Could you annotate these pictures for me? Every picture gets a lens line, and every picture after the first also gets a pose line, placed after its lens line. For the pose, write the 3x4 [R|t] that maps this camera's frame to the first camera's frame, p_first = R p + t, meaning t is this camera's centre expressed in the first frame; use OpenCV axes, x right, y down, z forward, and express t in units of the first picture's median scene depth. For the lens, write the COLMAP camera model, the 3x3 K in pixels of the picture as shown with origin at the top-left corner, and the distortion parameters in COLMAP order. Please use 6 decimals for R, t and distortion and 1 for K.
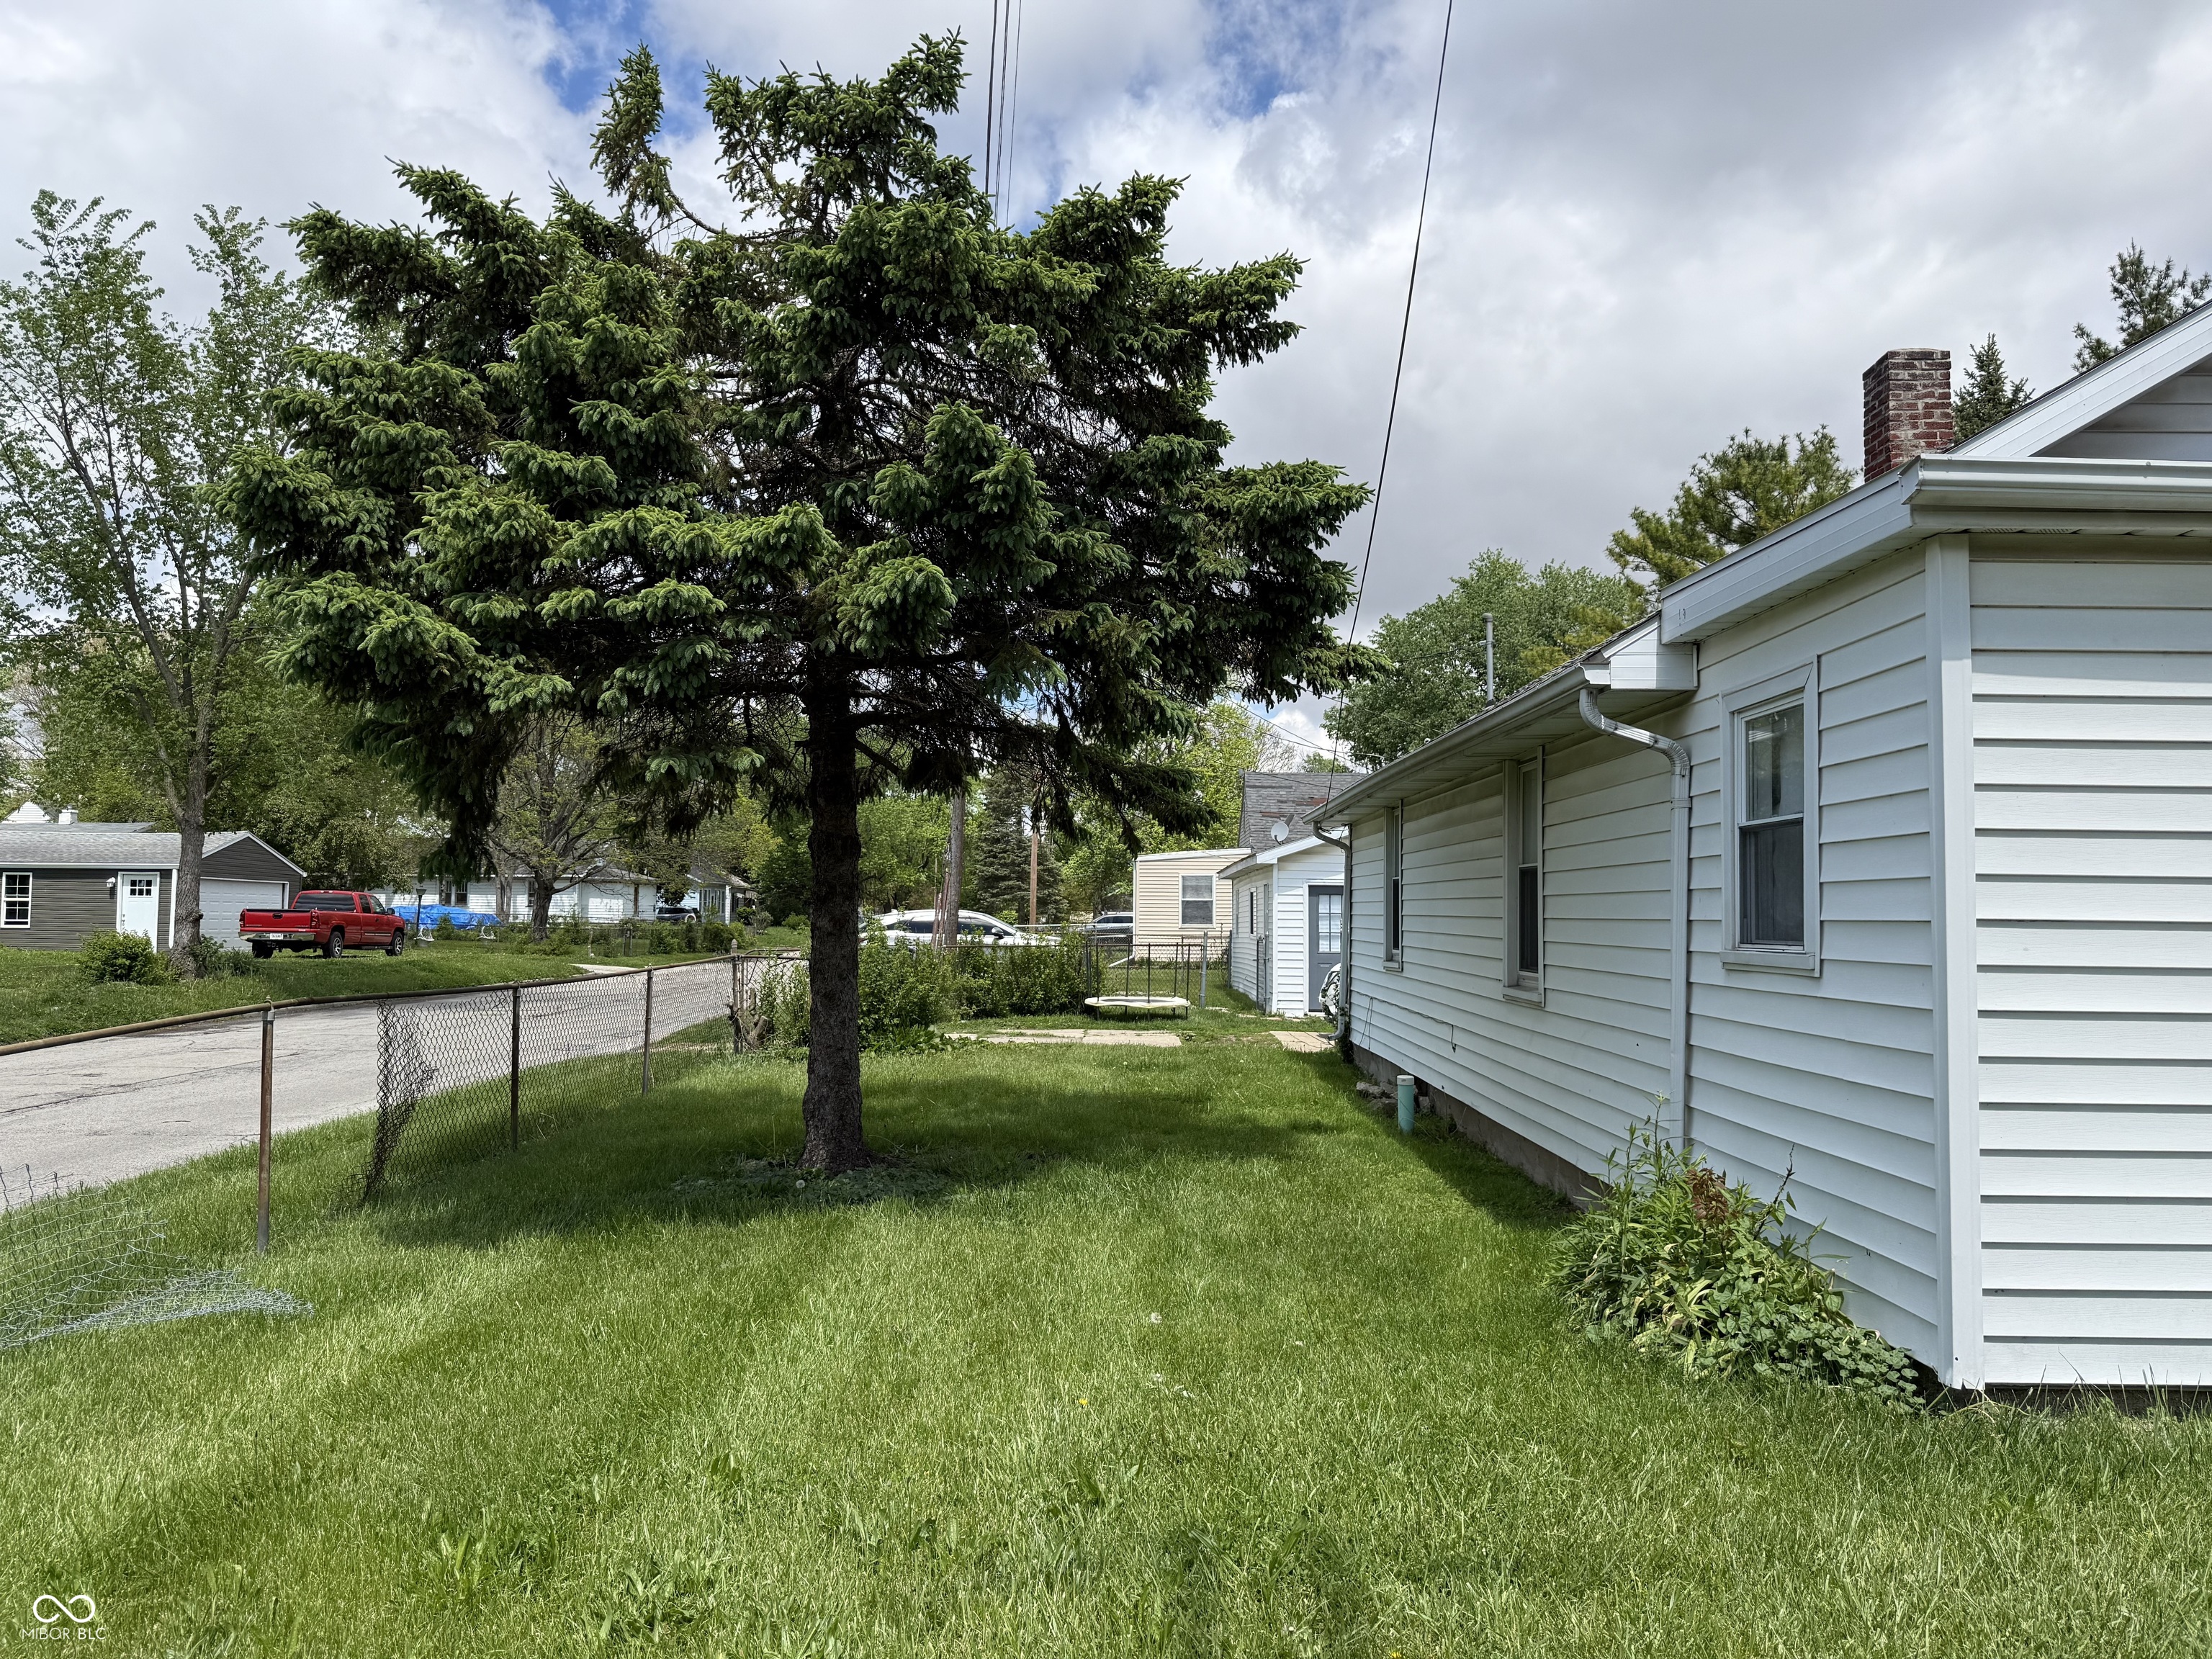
lens RADIAL K [[1537.5, 0, 1104.6], [0, 1537.5, 884.8], [0, 0, 1]] dist [-0.004754, -0.000830]
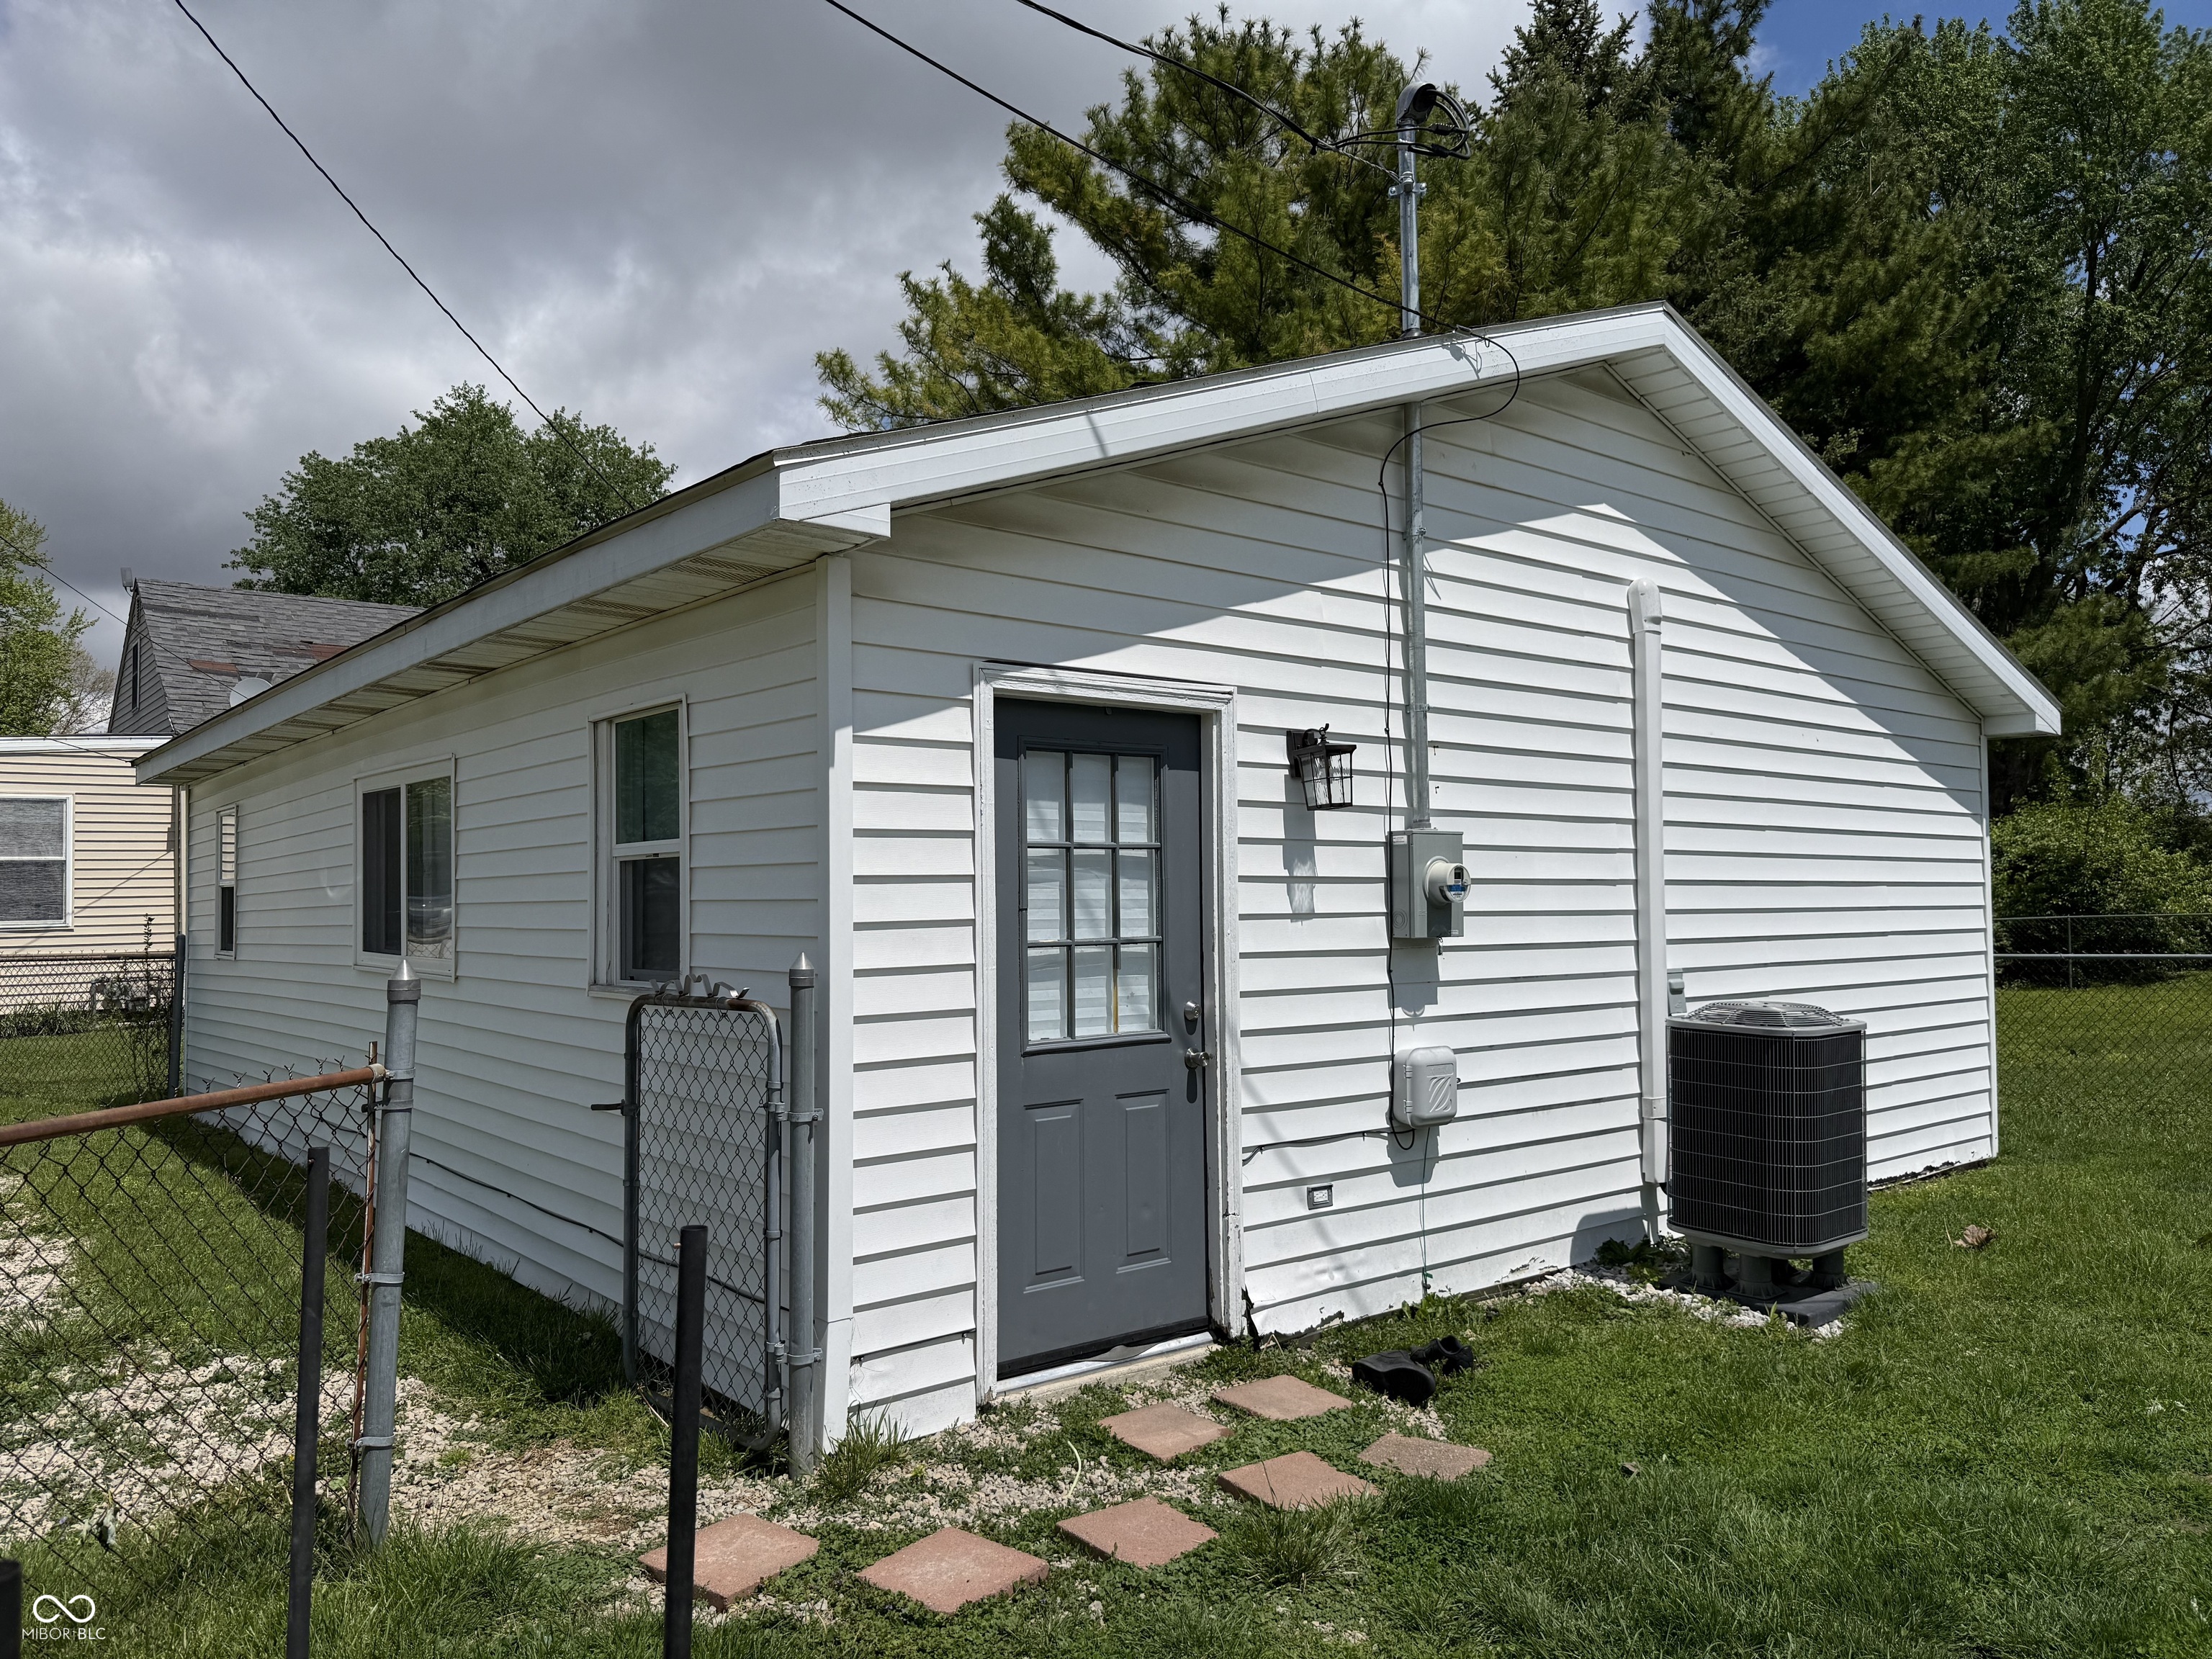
lens RADIAL K [[1537.6, 0, 1106.0], [0, 1537.6, 829.5], [0, 0, 1]] dist [0.005507, -0.002006]
pose [[0.759086, -0.000776, 0.650990, 0.068228], [0.013705, 0.999797, -0.014789, 0.058563], [-0.650846, 0.020148, 0.758943, 2.534731]]
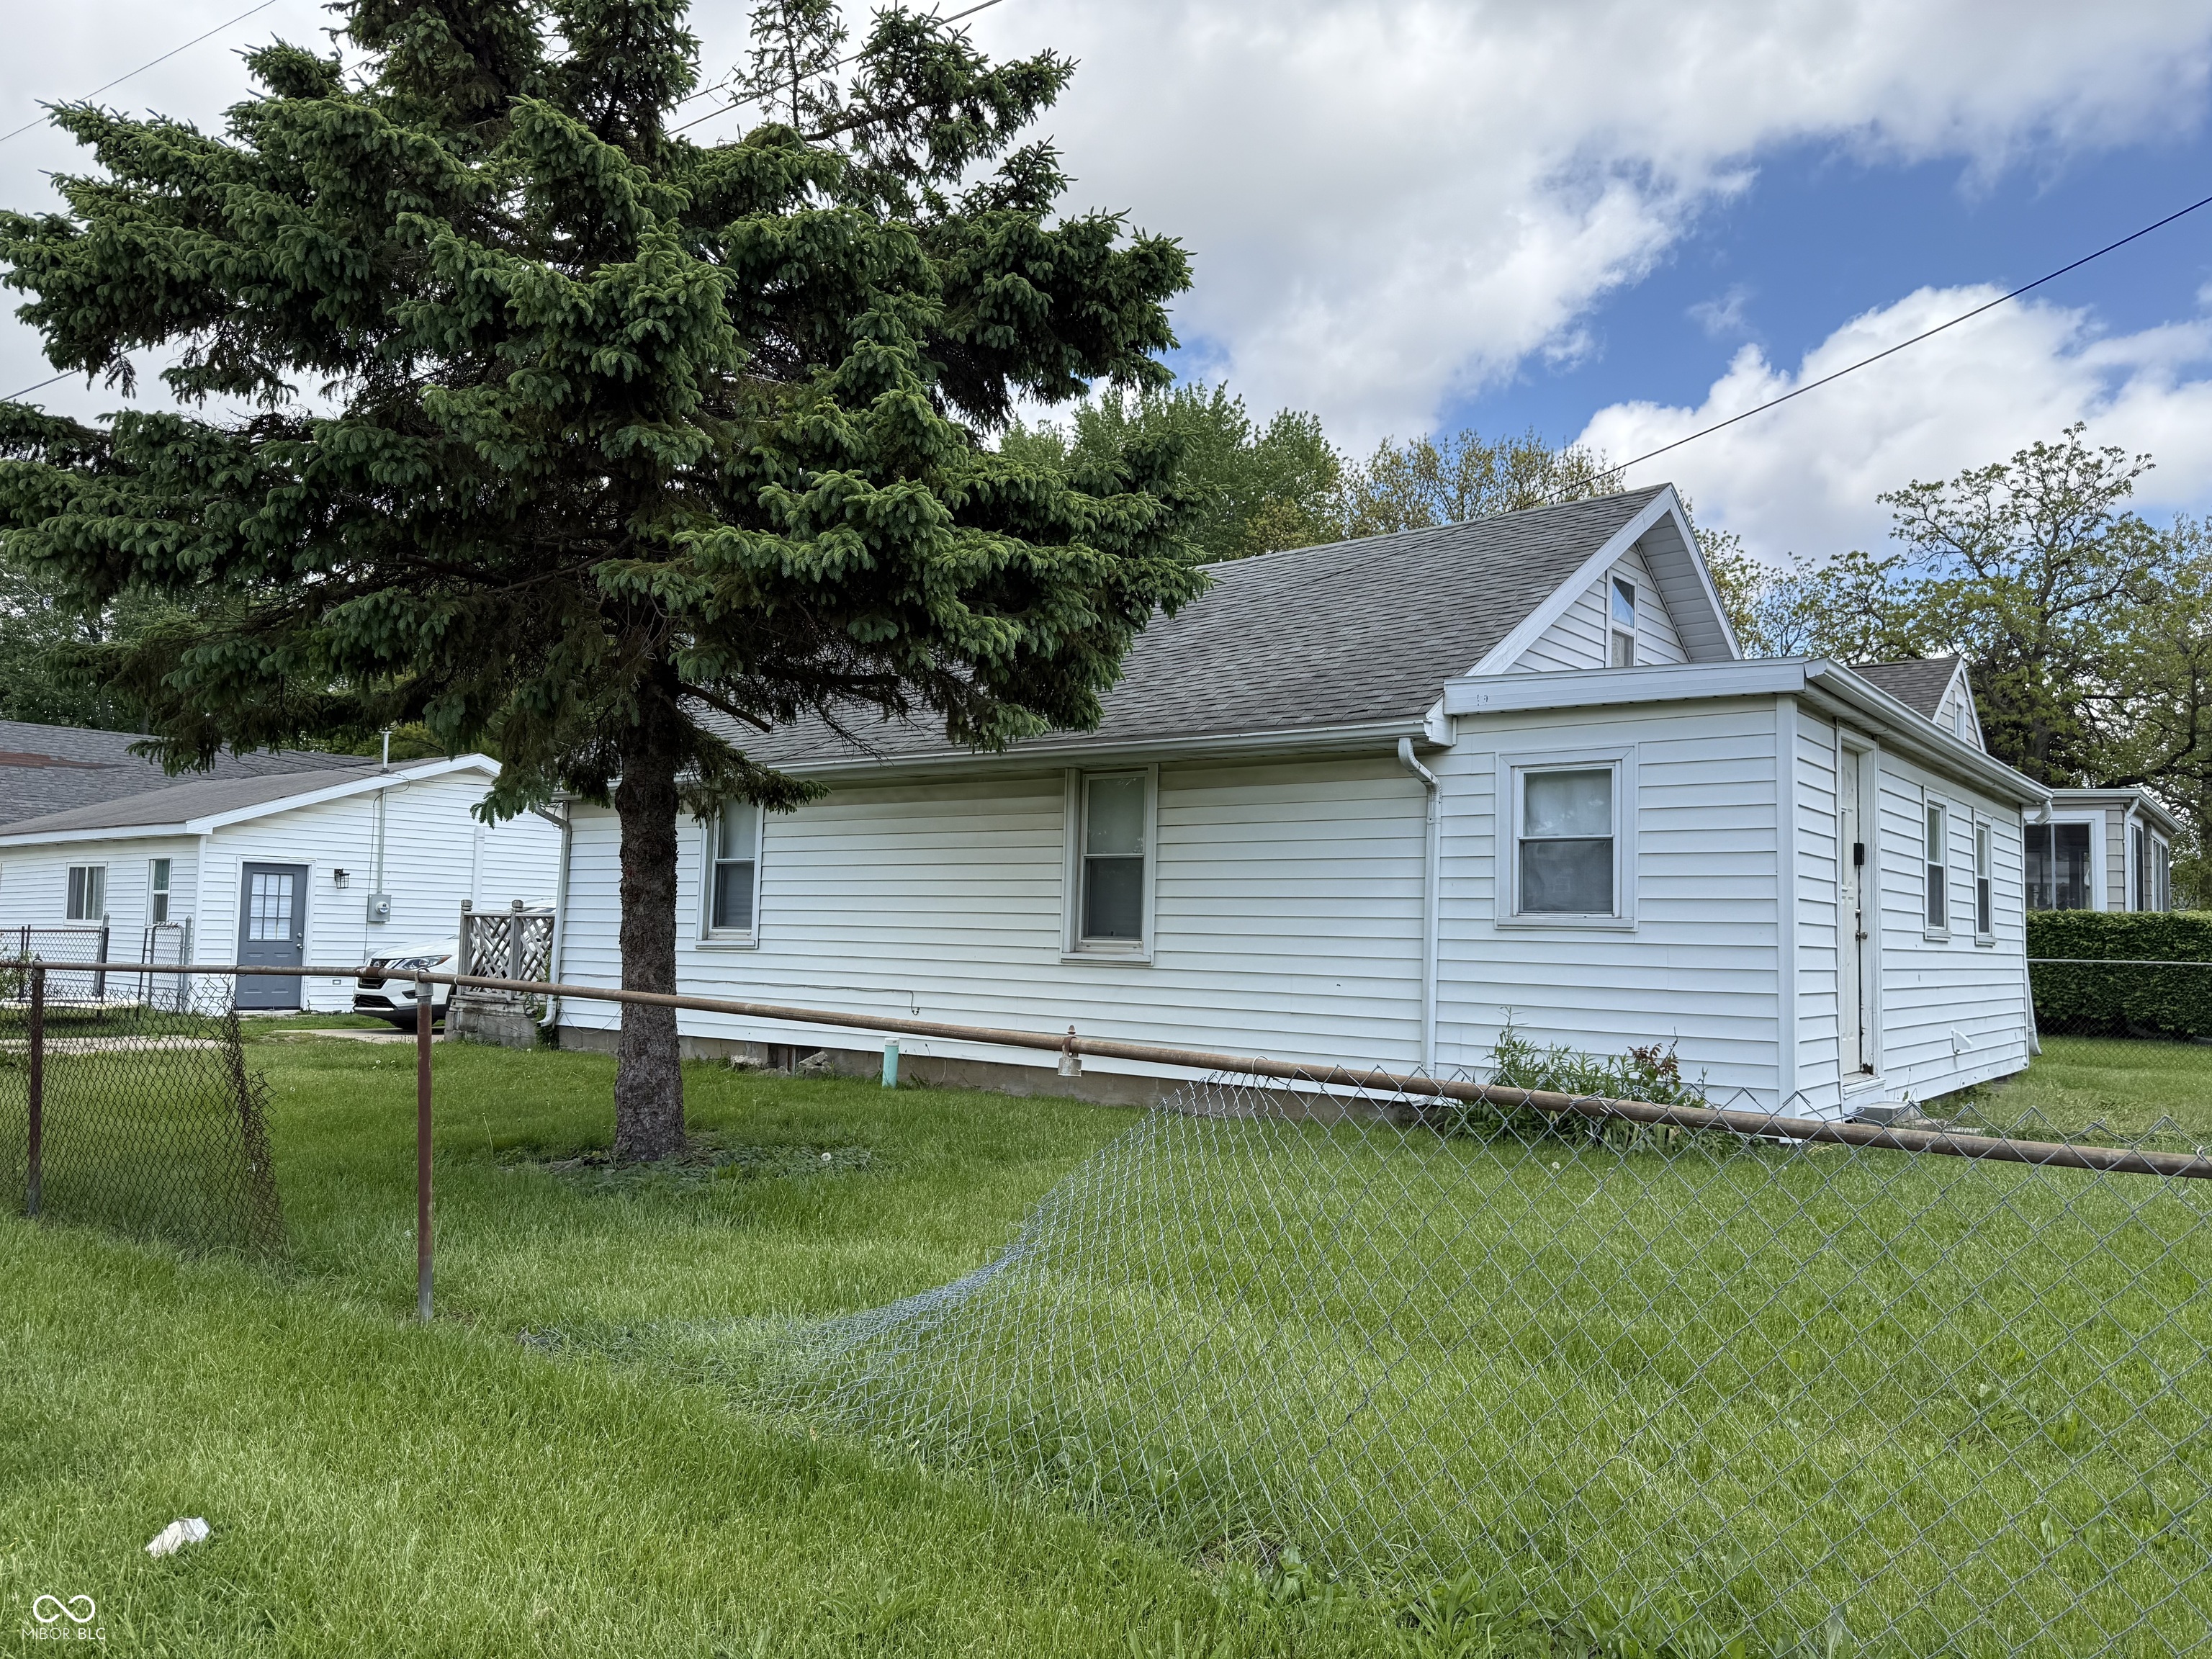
lens RADIAL K [[1537.6, 0, 1106.0], [0, 1537.6, 829.5], [0, 0, 1]] dist [0.005507, -0.002006]
pose [[0.600549, 0.056651, 0.797579, -0.790288], [-0.029784, 0.998380, -0.048487, 0.029995], [-0.799033, 0.005363, 0.601263, 0.281059]]
